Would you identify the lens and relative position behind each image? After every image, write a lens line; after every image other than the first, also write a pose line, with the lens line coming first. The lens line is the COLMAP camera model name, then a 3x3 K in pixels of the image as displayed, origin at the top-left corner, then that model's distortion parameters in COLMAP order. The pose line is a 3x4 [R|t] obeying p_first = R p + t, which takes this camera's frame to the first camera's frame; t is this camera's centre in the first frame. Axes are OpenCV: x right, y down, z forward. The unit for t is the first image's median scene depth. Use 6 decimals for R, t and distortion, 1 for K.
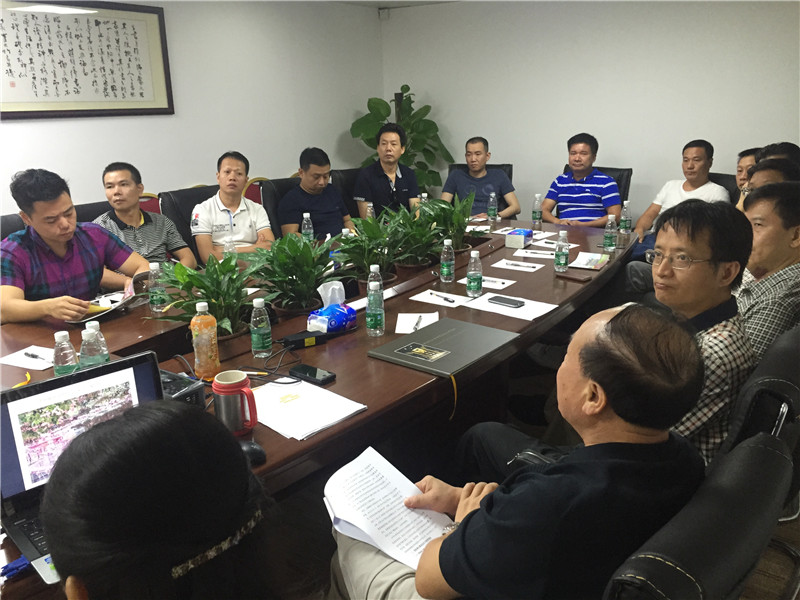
lens RADIAL K [[691.1, 0, 400.1], [0, 691.1, 304.5], [0, 0, 1]] dist [0.064484, -0.066971]
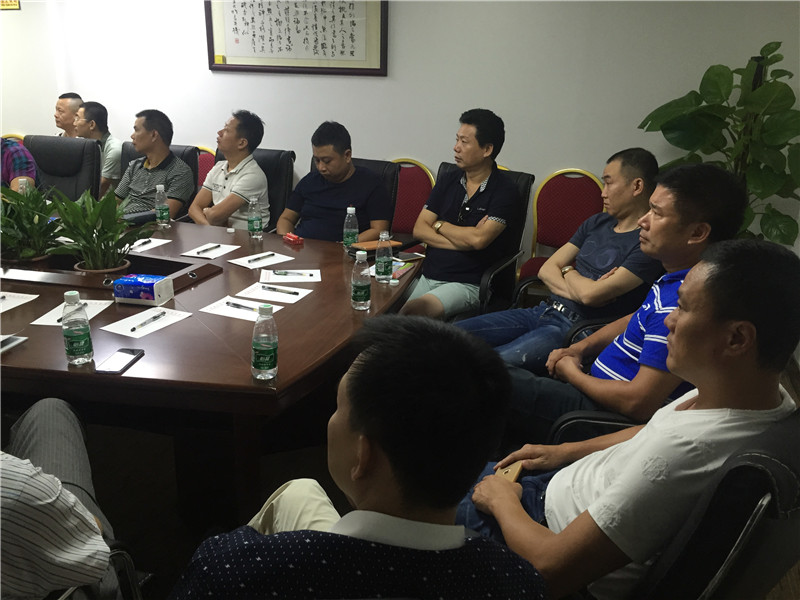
lens RADIAL K [[691.1, 0, 403.5], [0, 691.1, 300.1], [0, 0, 1]] dist [0.064484, -0.066971]
pose [[0.287319, 0.332012, -0.898452, 0.653862], [-0.301344, 0.921705, 0.244237, -0.259134], [0.909197, 0.200569, 0.364874, 0.836651]]
